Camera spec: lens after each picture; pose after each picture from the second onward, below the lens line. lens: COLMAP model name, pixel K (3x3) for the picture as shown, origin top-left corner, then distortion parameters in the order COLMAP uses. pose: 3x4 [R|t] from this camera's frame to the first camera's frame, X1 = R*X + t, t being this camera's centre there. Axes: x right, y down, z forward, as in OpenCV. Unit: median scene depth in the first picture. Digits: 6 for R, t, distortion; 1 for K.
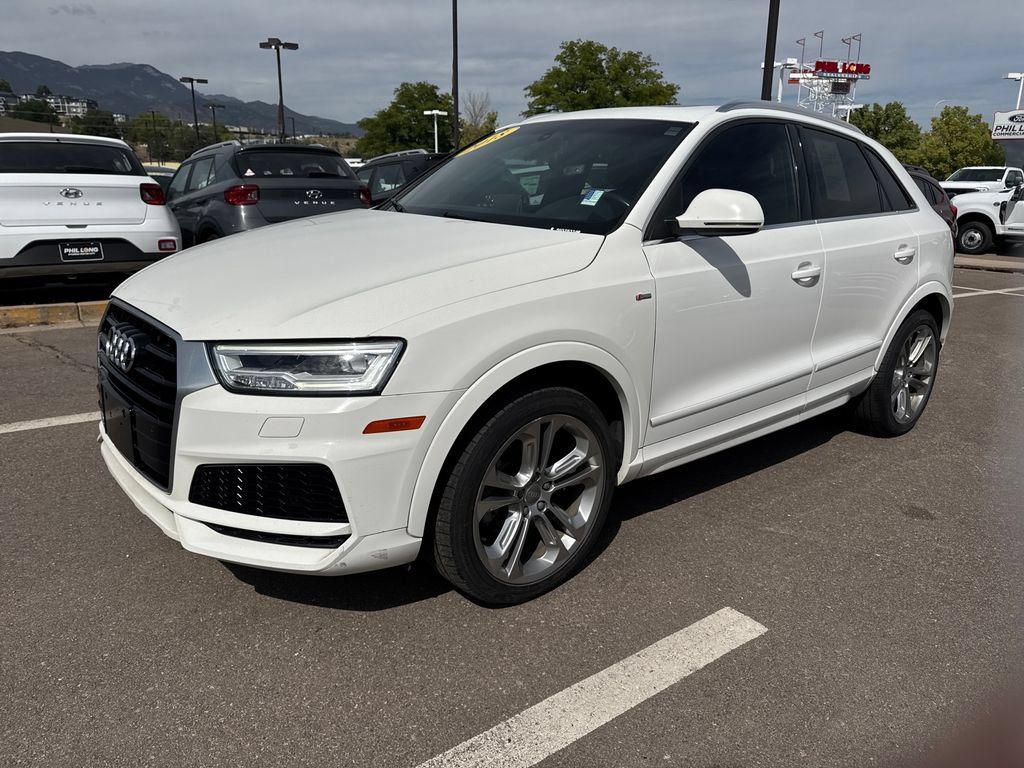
lens RADIAL K [[742.2, 0, 523.4], [0, 742.2, 384.1], [0, 0, 1]] dist [0.024401, -0.029695]
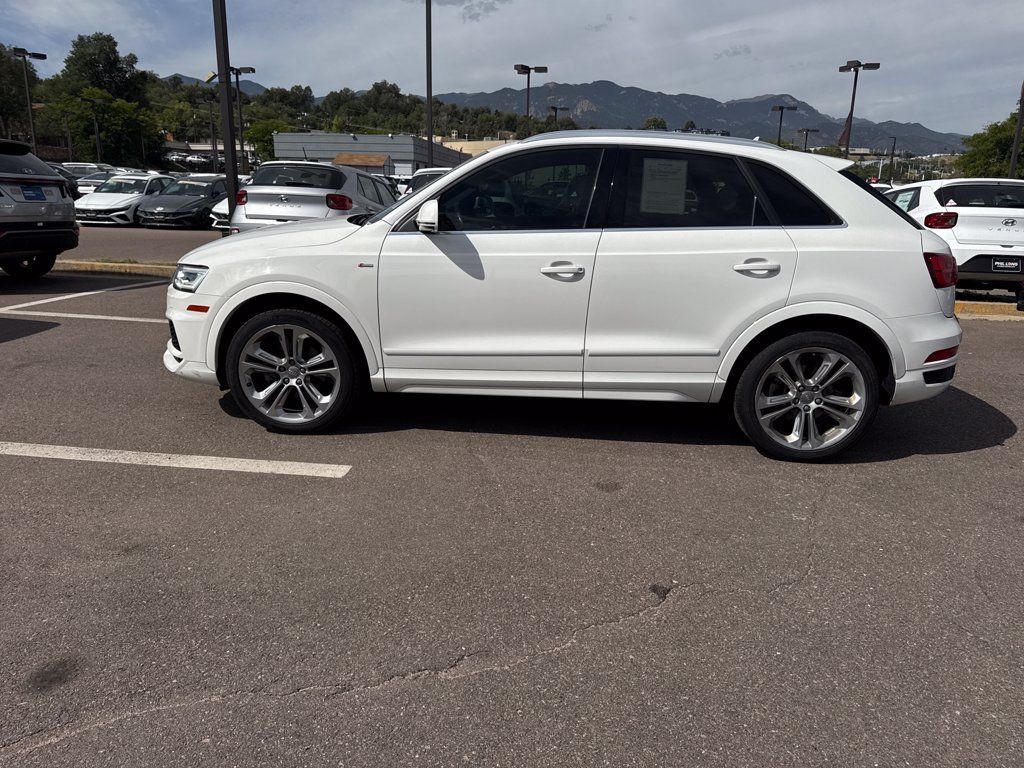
lens RADIAL K [[733.0, 0, 505.4], [0, 733.0, 383.5], [0, 0, 1]] dist [0.026855, -0.029891]
pose [[0.701746, 0.176442, -0.690232, 0.853172], [-0.194113, 0.979544, 0.053047, -0.007077], [0.685472, 0.096757, 0.721641, 0.058716]]
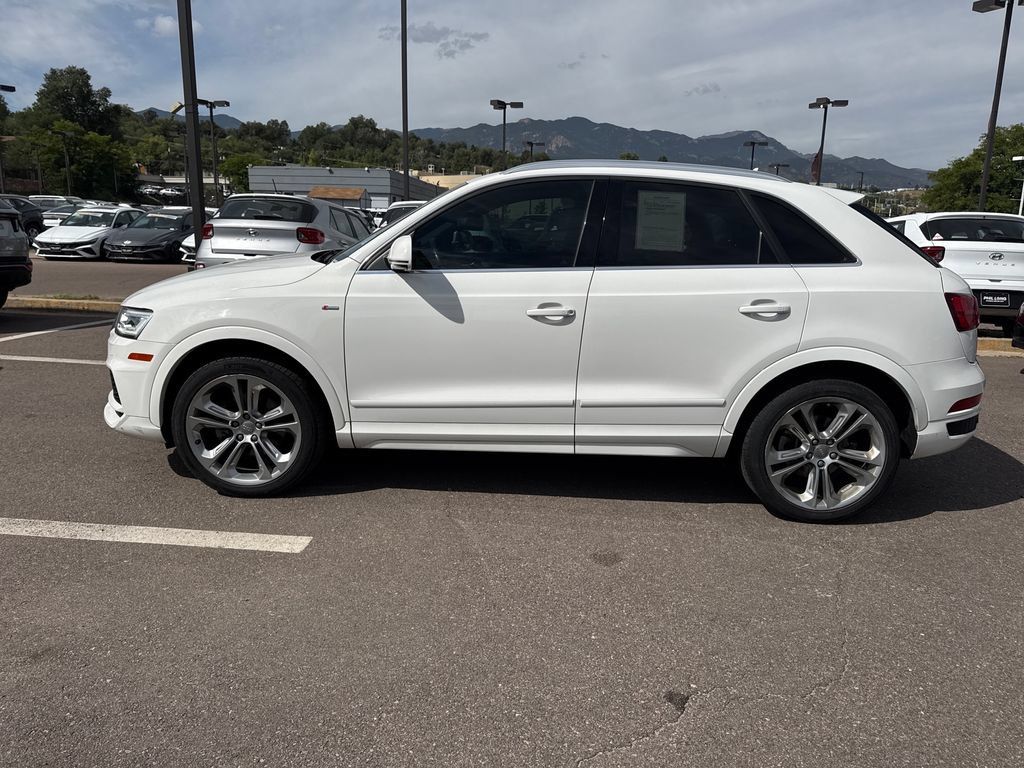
lens RADIAL K [[733.8, 0, 507.8], [0, 733.8, 385.8], [0, 0, 1]] dist [0.025791, -0.028826]
pose [[0.725763, 0.144013, -0.672703, 0.780702], [-0.187550, 0.982223, 0.007932, -0.027017], [0.661887, 0.120409, 0.739870, 0.120196]]
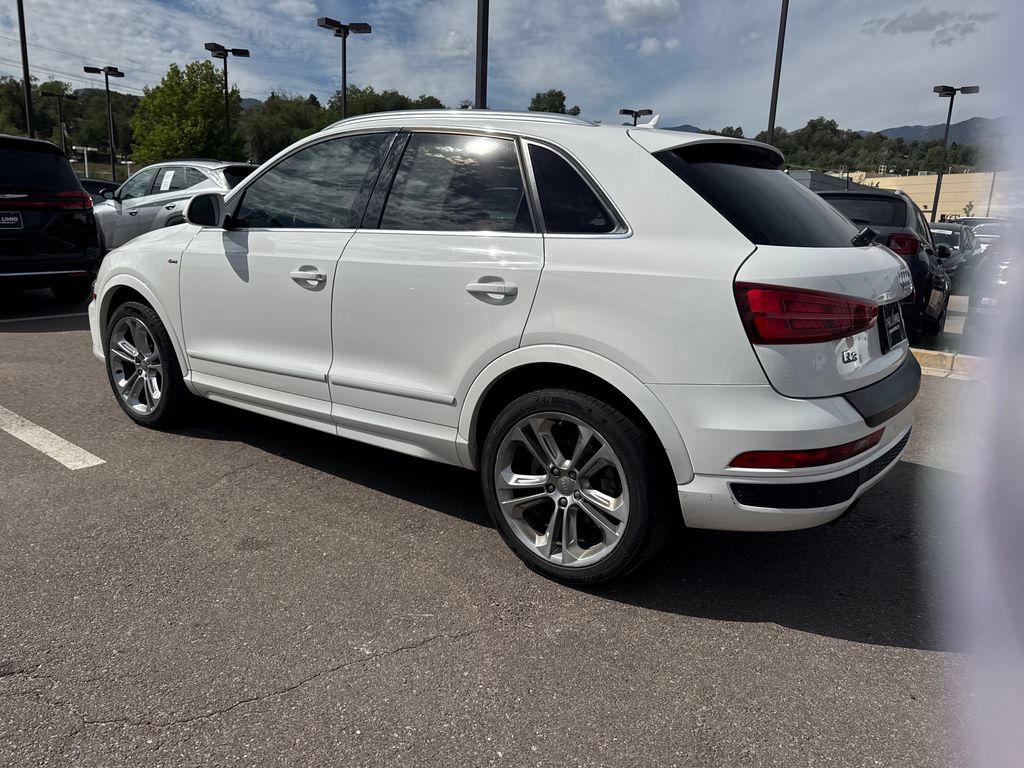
lens RADIAL K [[733.0, 0, 505.4], [0, 733.0, 383.5], [0, 0, 1]] dist [0.026855, -0.029891]
pose [[0.229216, 0.205231, -0.951494, 1.040025], [-0.289278, 0.947716, 0.134729, -0.161818], [0.929397, 0.244364, 0.276600, 0.728491]]
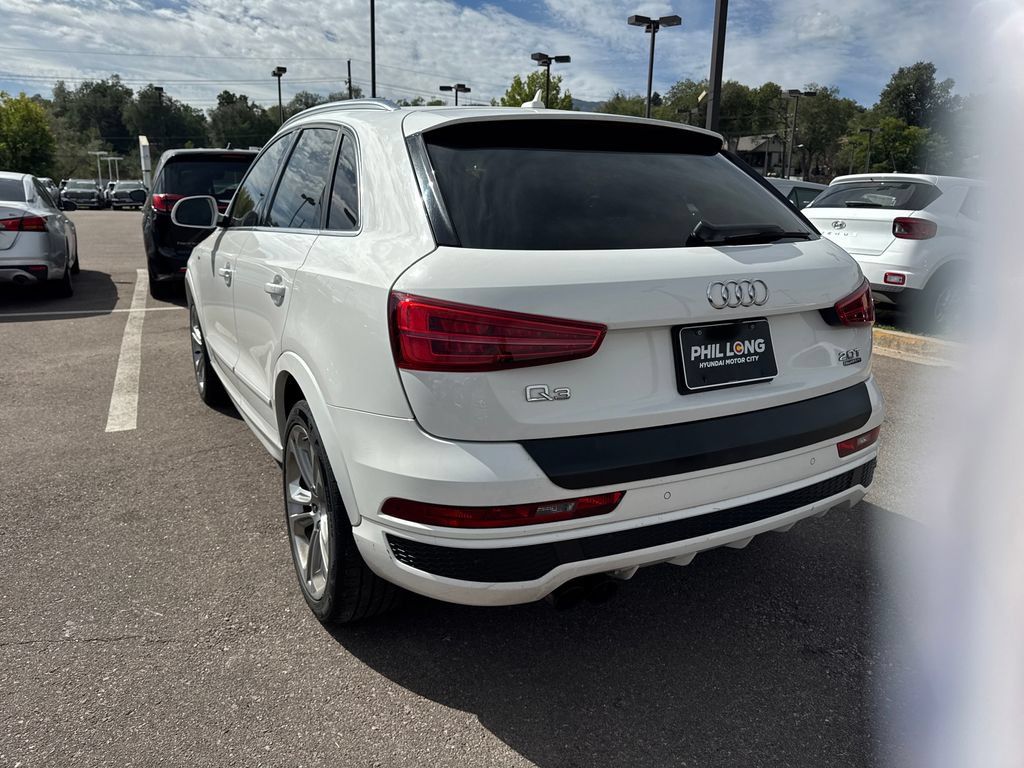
lens RADIAL K [[729.7, 0, 508.7], [0, 729.7, 378.2], [0, 0, 1]] dist [0.005804, -0.000231]
pose [[-0.204991, 0.207492, -0.956517, 0.972044], [-0.277564, 0.924827, 0.260102, -0.287235], [0.938582, 0.318814, -0.131989, 1.135098]]
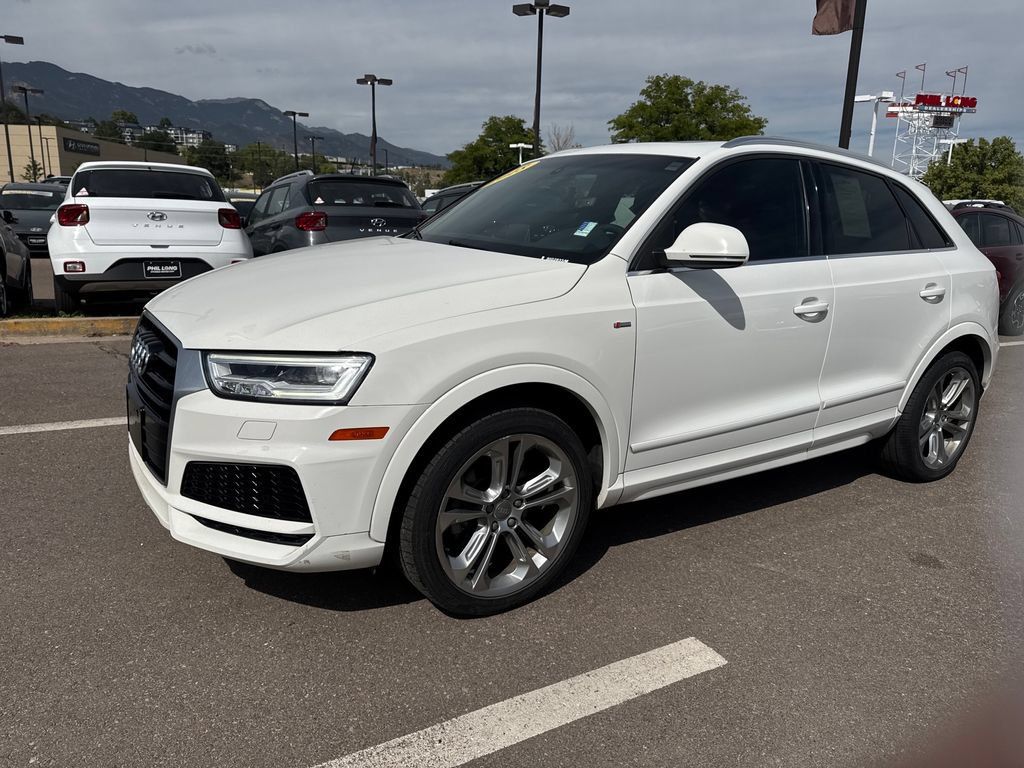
lens RADIAL K [[739.7, 0, 510.1], [0, 739.7, 383.2], [0, 0, 1]] dist [0.039949, -0.051644]
pose [[0.991618, 0.044491, -0.121302, 0.077286], [-0.049273, 0.998110, -0.036713, 0.004672], [0.119440, 0.042382, 0.991936, -0.018586]]
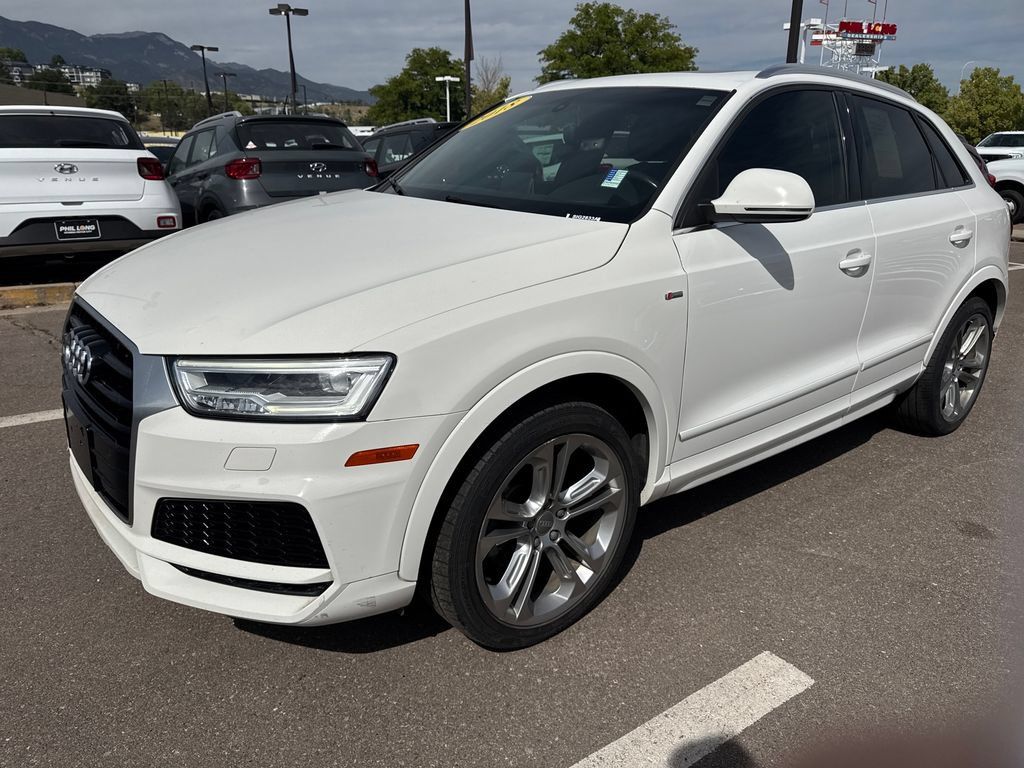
lens RADIAL K [[744.3, 0, 513.7], [0, 744.3, 382.2], [0, 0, 1]] dist [0.005900, -0.007177]
pose [[0.999538, 0.003223, -0.030211, 0.001032], [-0.002073, 0.999275, 0.038022, -0.028077], [0.030312, -0.037942, 0.998820, 0.071184]]
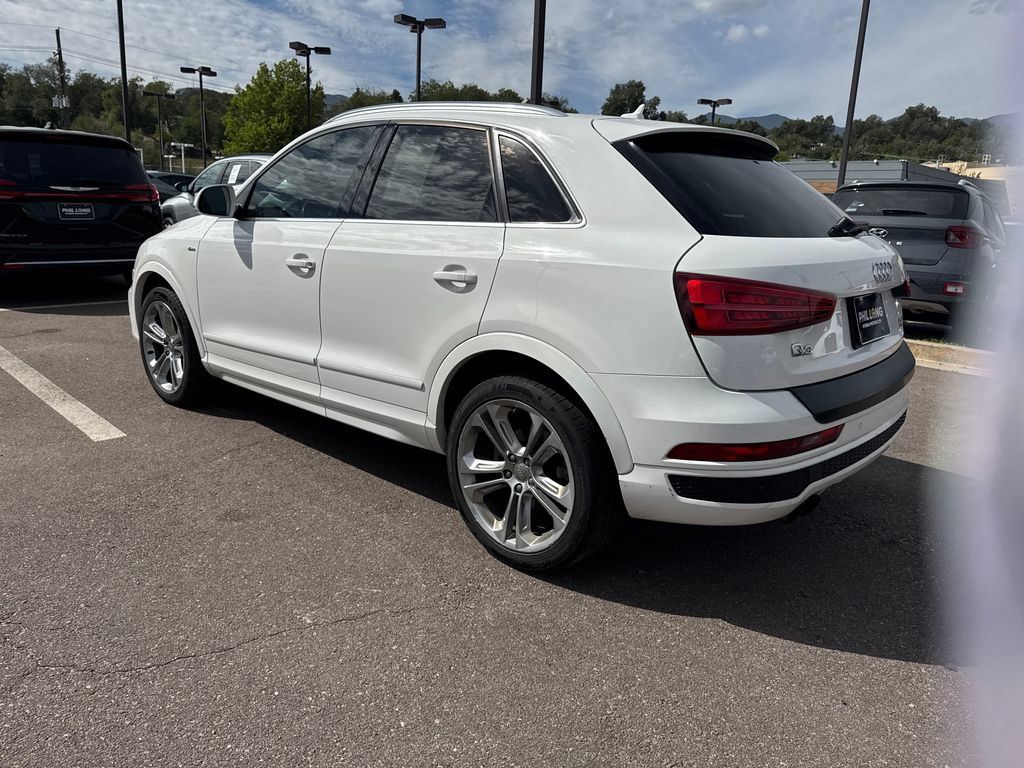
lens RADIAL K [[730.7, 0, 495.0], [0, 730.7, 380.3], [0, 0, 1]] dist [0.025855, -0.028375]
pose [[0.114780, 0.215653, -0.969701, 1.066443], [-0.296934, 0.938972, 0.173672, -0.186501], [0.947974, 0.268003, 0.171810, 0.815925]]
